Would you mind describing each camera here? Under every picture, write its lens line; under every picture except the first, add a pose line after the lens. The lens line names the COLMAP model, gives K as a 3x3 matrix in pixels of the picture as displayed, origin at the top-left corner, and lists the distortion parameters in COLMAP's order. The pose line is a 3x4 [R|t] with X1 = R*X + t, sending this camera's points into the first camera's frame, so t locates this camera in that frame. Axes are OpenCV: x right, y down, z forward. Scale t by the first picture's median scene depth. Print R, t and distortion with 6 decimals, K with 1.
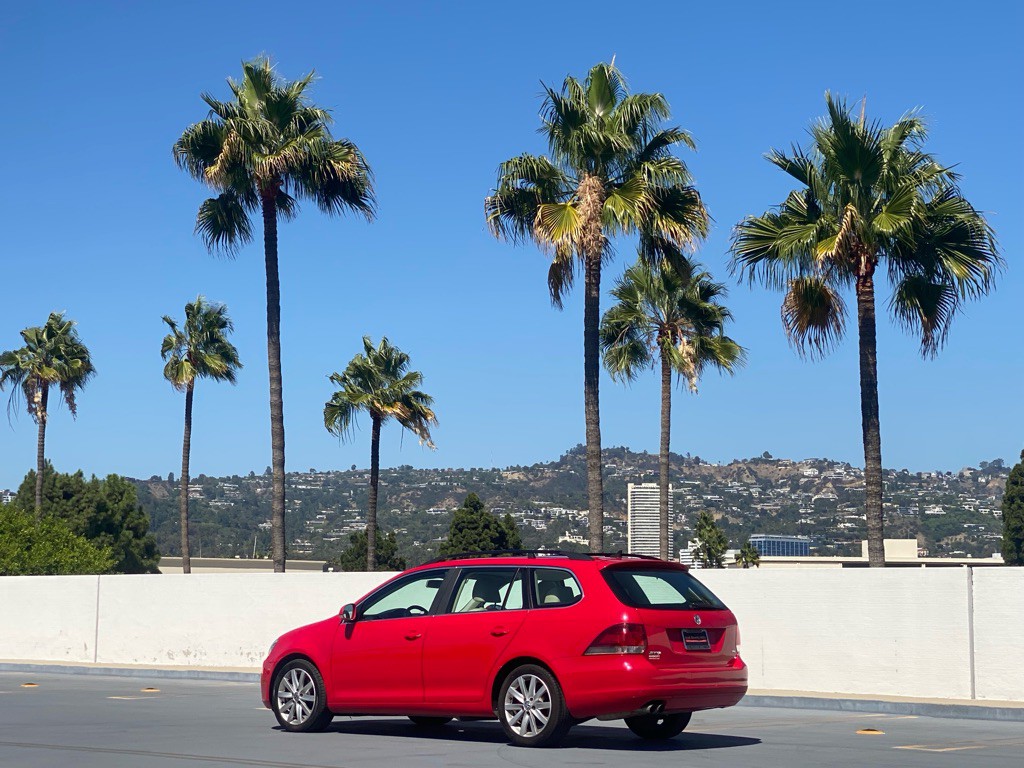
lens RADIAL K [[1984.5, 0, 512.0], [0, 1984.5, 384.0], [0, 0, 1]] dist [0.089728, 0.099561]
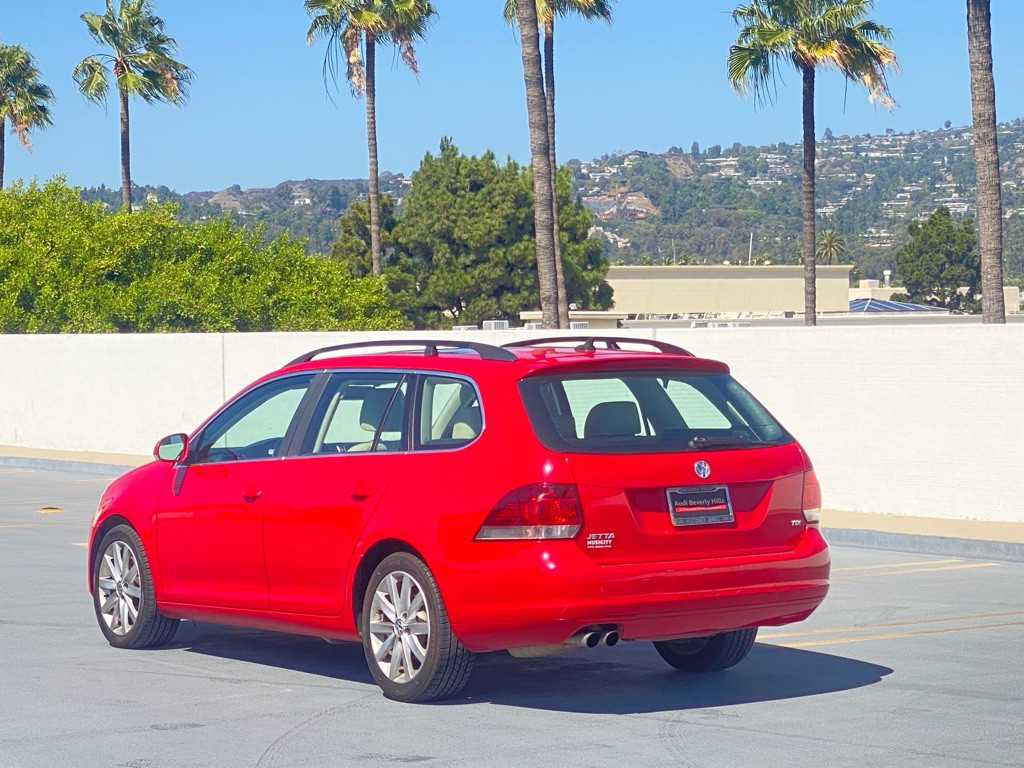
lens RADIAL K [[2726.6, 0, 512.0], [0, 2726.6, 384.0], [0, 0, 1]] dist [0.095404, 0.374214]
pose [[0.968872, -0.017216, -0.246962, 0.057743], [0.050473, 0.990362, 0.128976, -0.000068], [0.242361, -0.137426, 0.960404, 0.075117]]
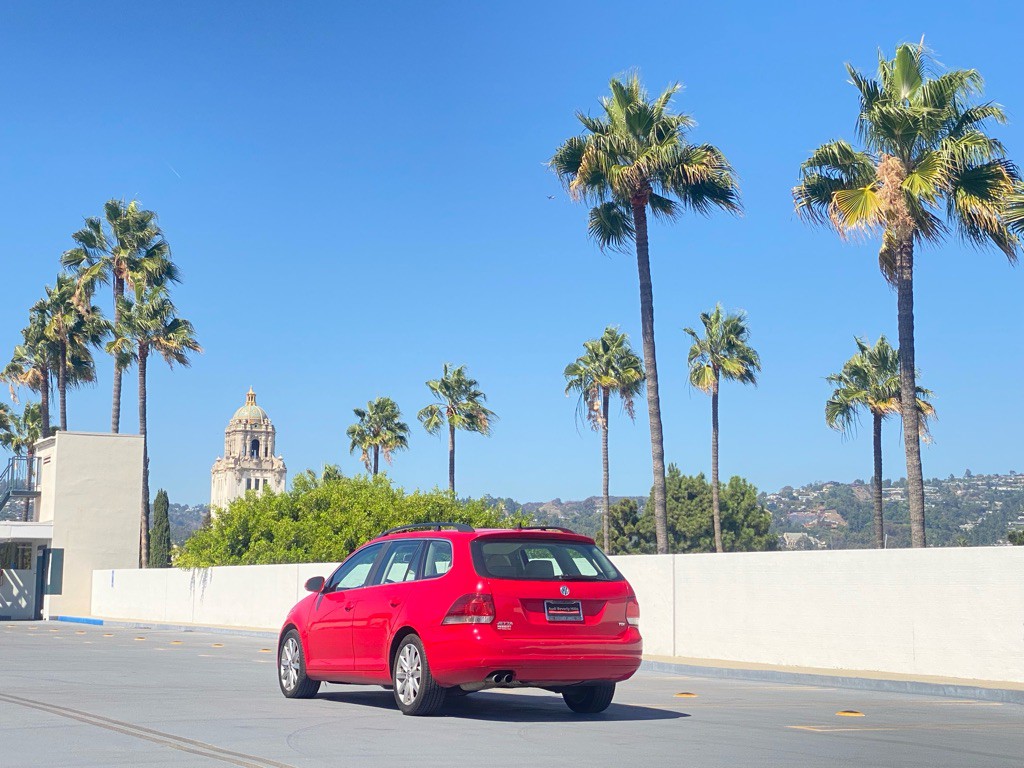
lens RADIAL K [[1863.6, 0, 512.0], [0, 1863.6, 384.0], [0, 0, 1]] dist [0.145819, 0.004672]
pose [[0.929738, -0.036250, -0.366433, 0.106640], [0.034185, 0.999342, -0.012123, 0.006648], [0.366631, -0.001255, 0.930366, 0.031565]]
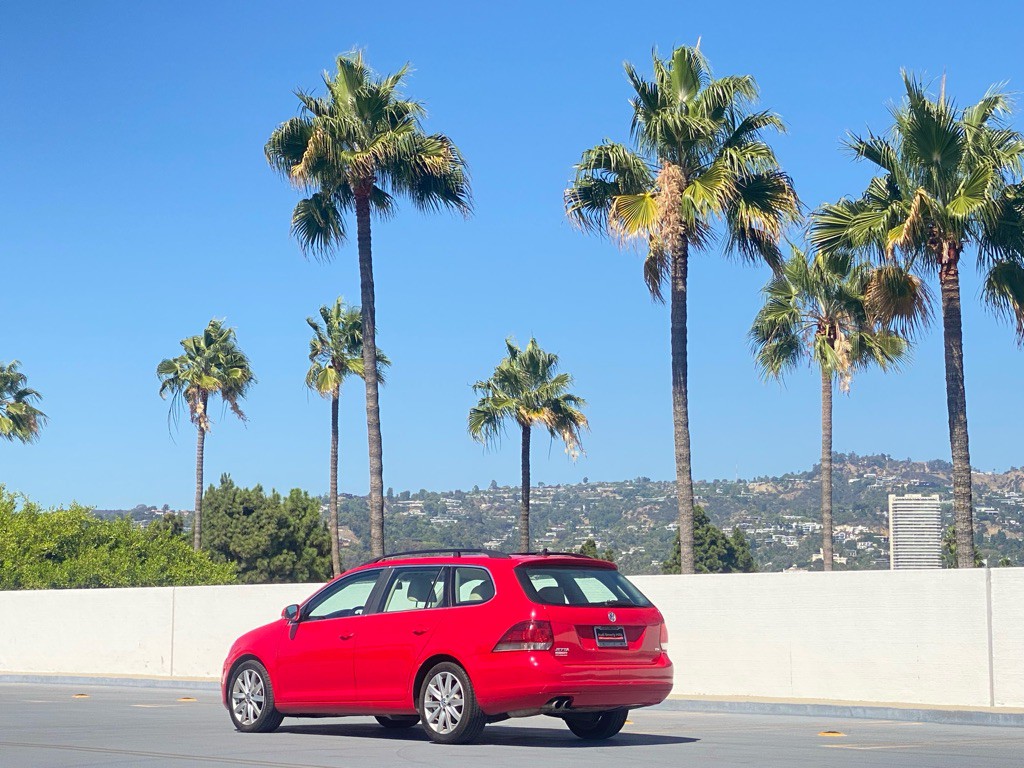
lens RADIAL K [[2182.0, 0, 512.0], [0, 2182.0, 384.0], [0, 0, 1]] dist [0.060904, 0.590105]
pose [[0.992754, -0.016362, -0.119047, 0.045241], [0.016116, 0.999866, -0.003034, 0.001103], [0.119080, 0.001094, 0.992884, -0.024273]]
